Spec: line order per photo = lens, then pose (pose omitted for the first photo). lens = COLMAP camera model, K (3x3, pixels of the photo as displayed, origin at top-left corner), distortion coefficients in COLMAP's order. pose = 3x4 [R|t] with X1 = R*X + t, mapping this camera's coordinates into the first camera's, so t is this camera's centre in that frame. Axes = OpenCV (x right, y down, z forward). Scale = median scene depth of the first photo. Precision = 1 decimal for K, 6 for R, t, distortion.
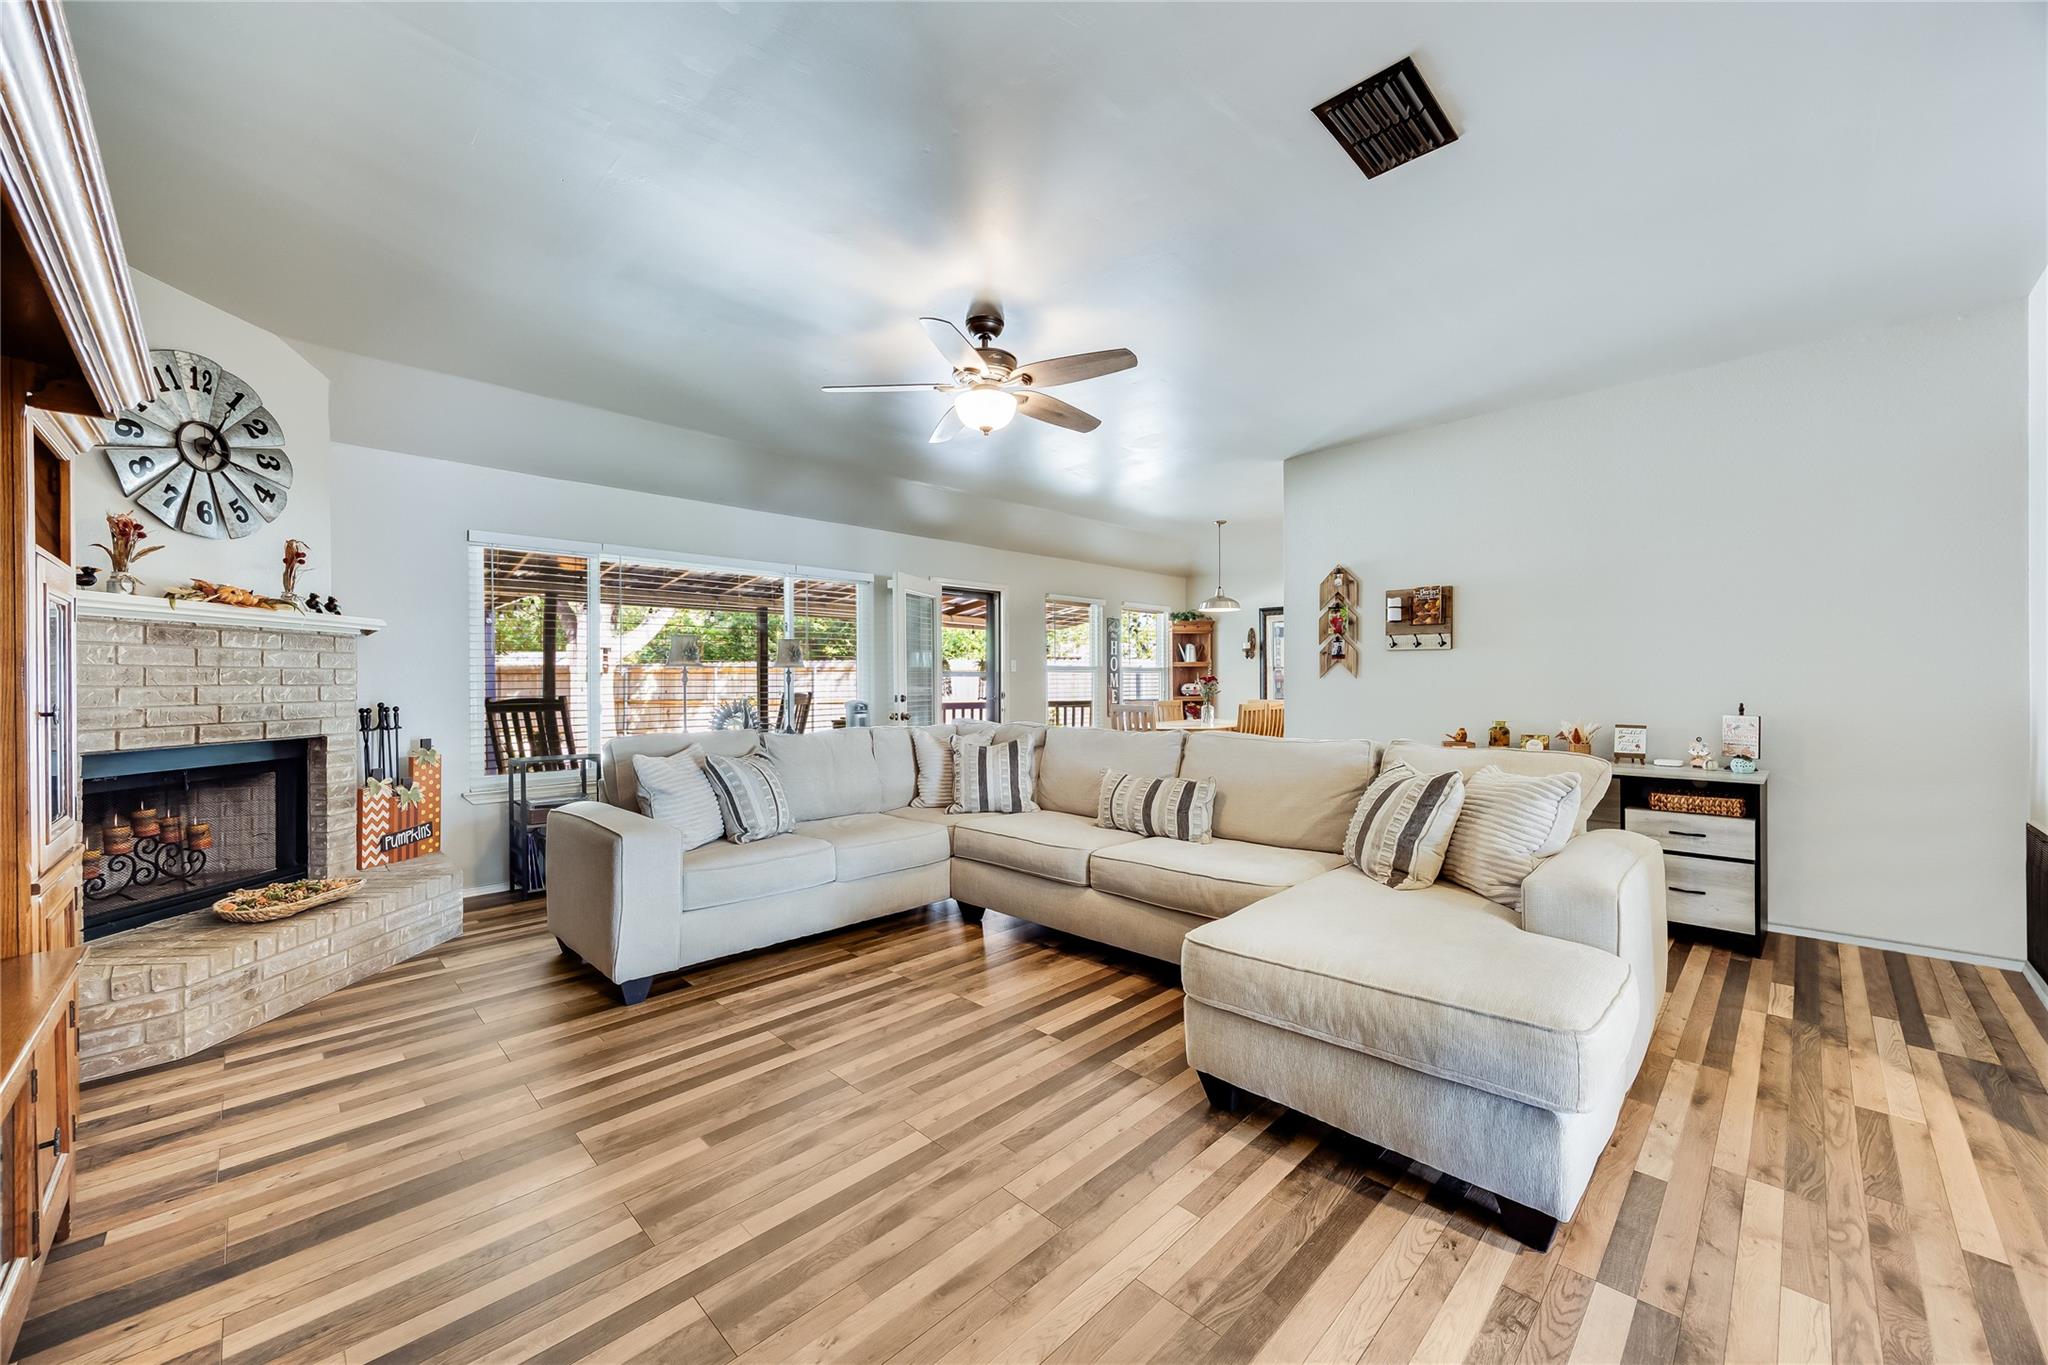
lens RADIAL K [[776.3, 0, 1017.2], [0, 776.3, 691.8], [0, 0, 1]] dist [-0.000408, 0.000718]
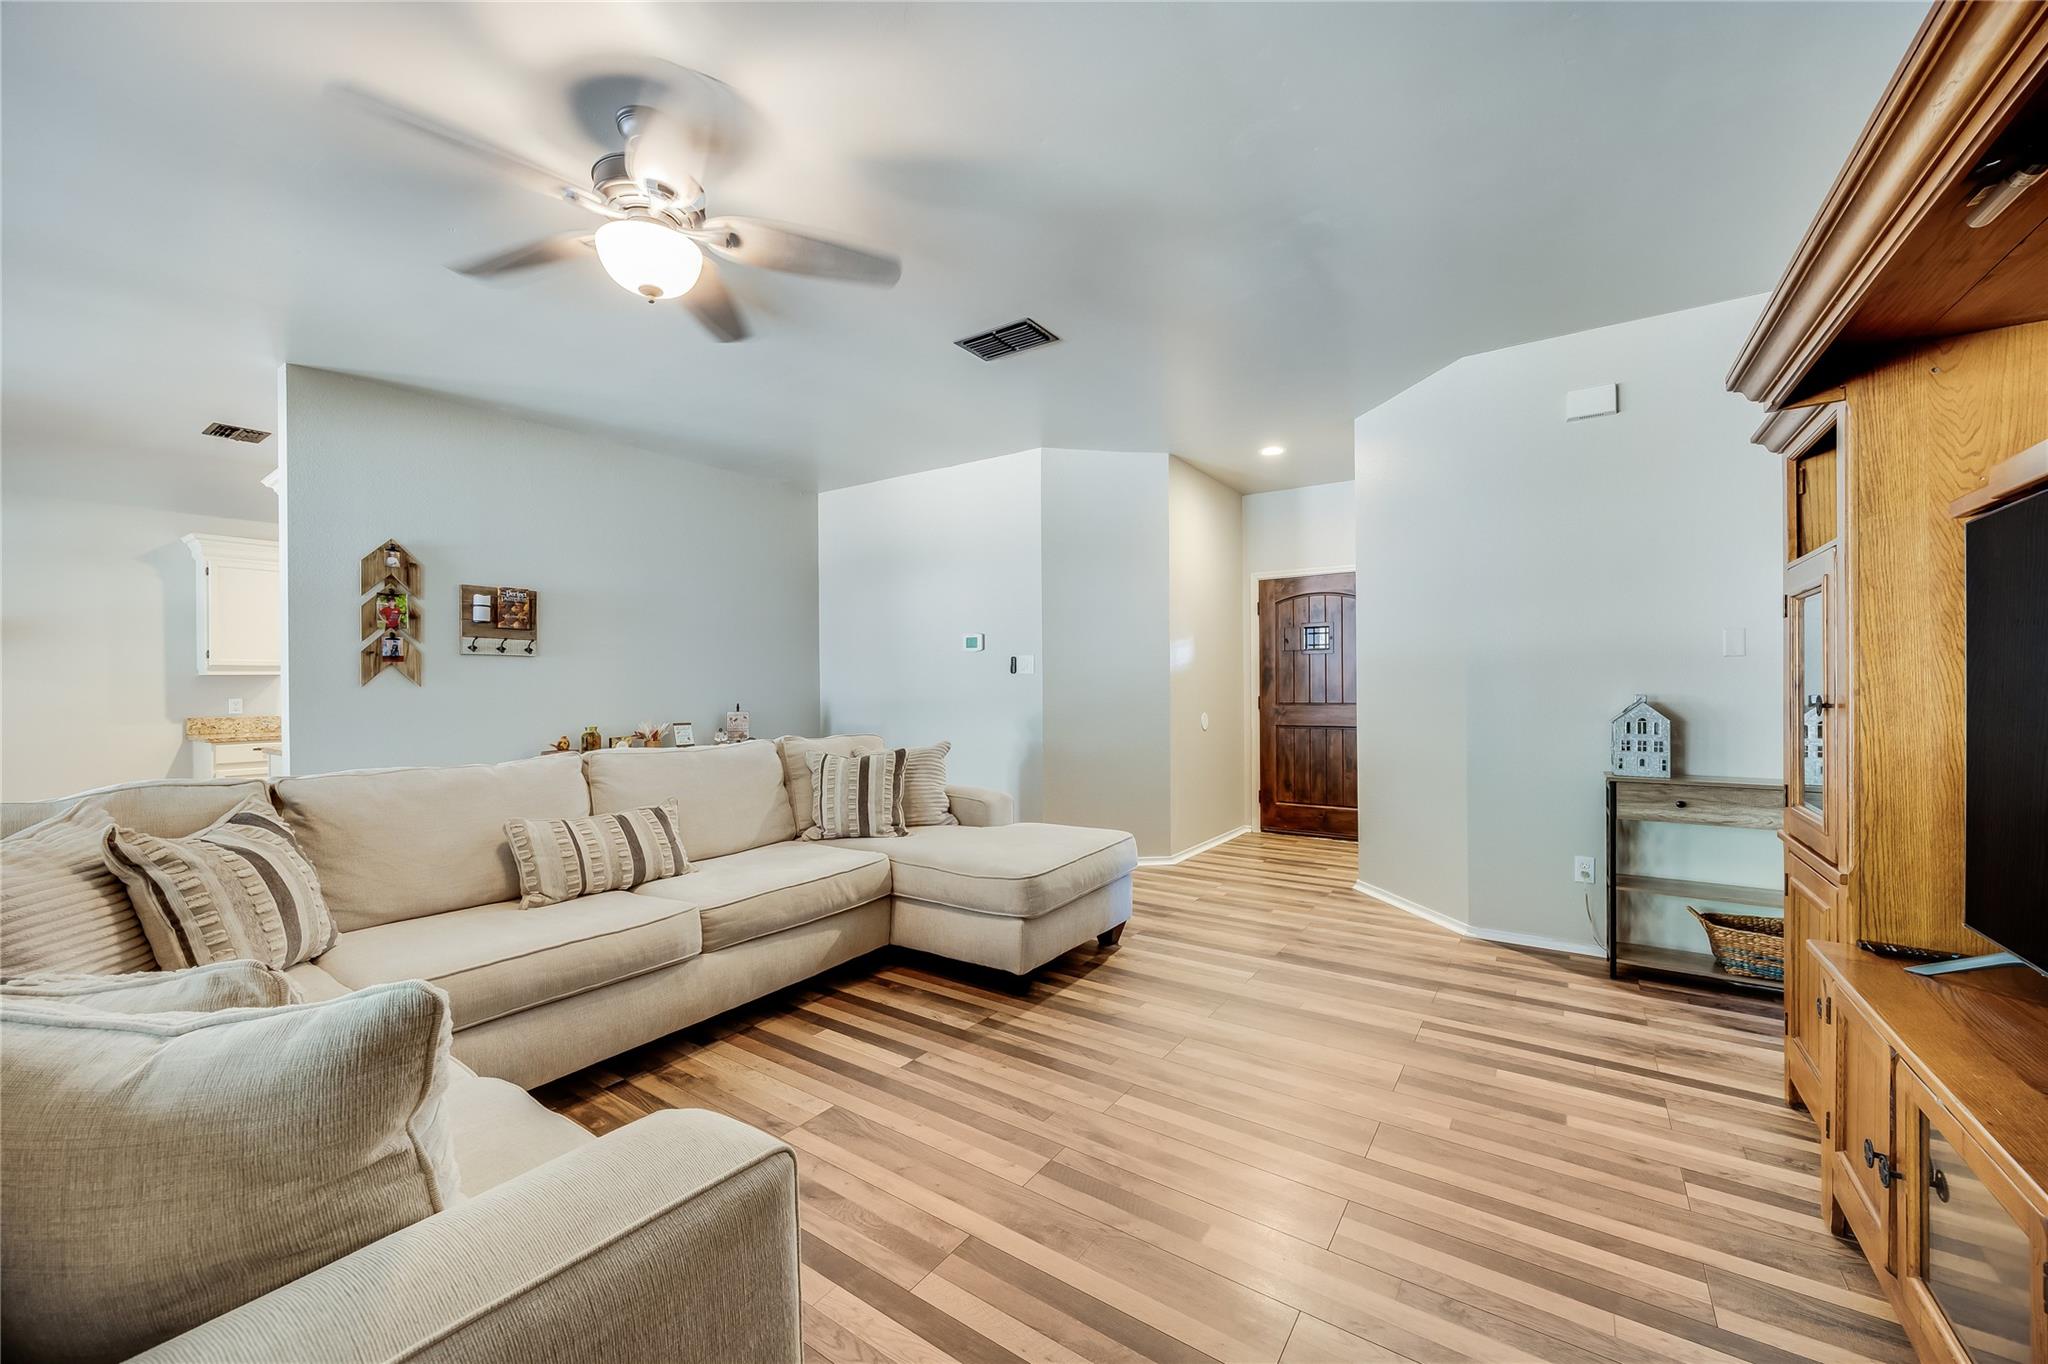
lens RADIAL K [[788.5, 0, 1024.5], [0, 788.5, 684.9], [0, 0, 1]] dist [0.000875, -0.000530]
pose [[-0.179778, 0.004691, 0.983696, -0.692616], [0.019709, 0.999805, -0.001166, -0.008161], [-0.983510, 0.019178, -0.179835, 0.767338]]
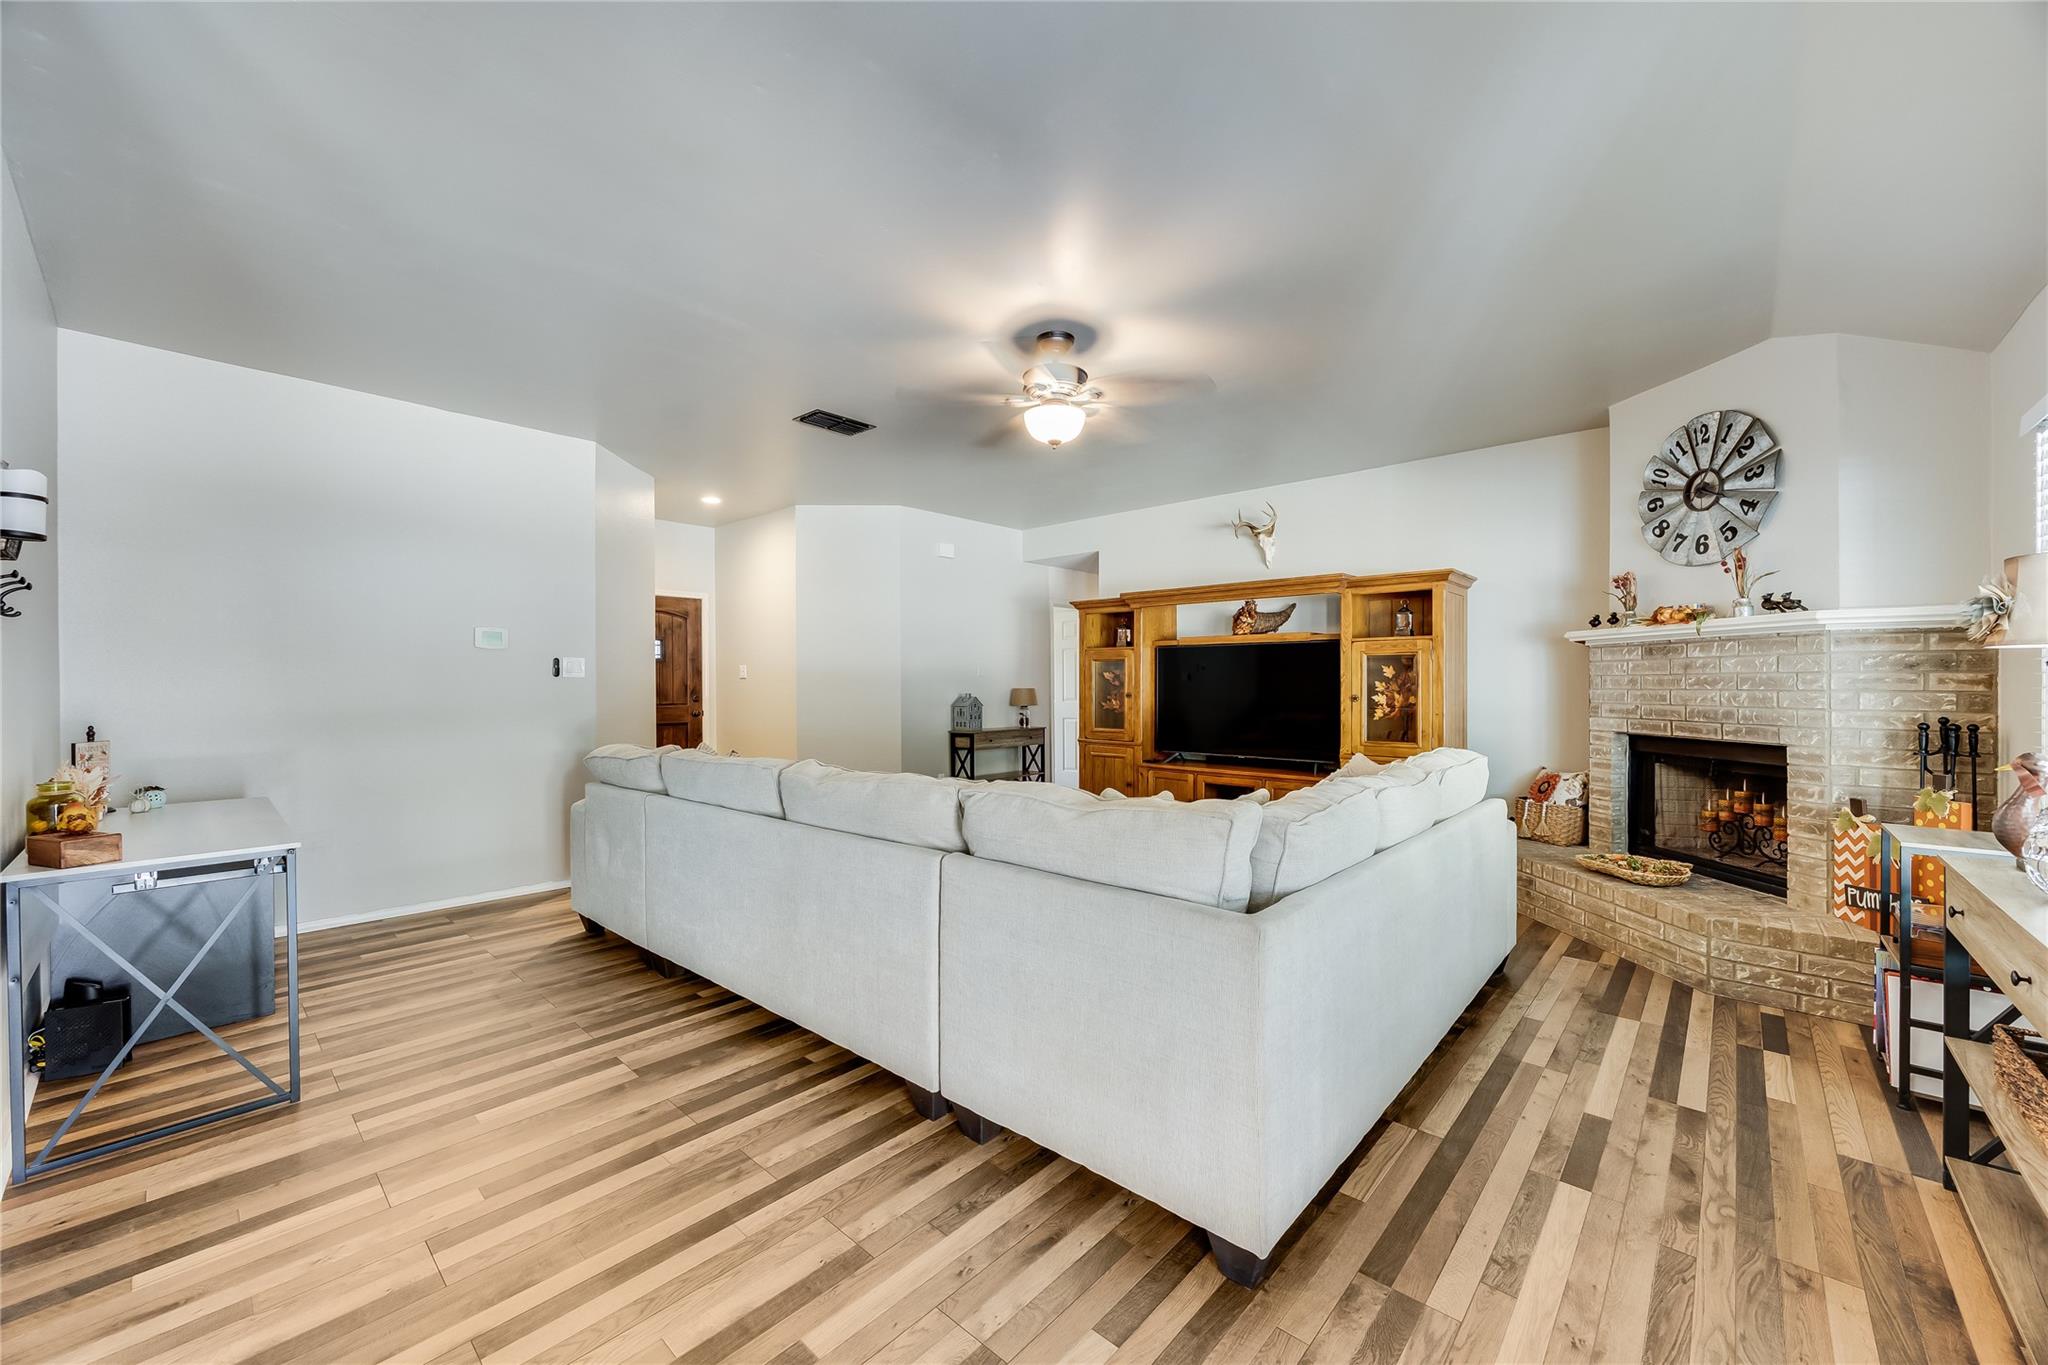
lens RADIAL K [[788.5, 0, 1019.3], [0, 788.5, 685.9], [0, 0, 1]] dist [0.000875, -0.000530]
pose [[-0.998839, 0.005776, -0.047827, 0.055044], [0.004969, 0.999843, 0.016981, -0.034852], [0.047918, 0.016723, -0.998711, 1.919749]]
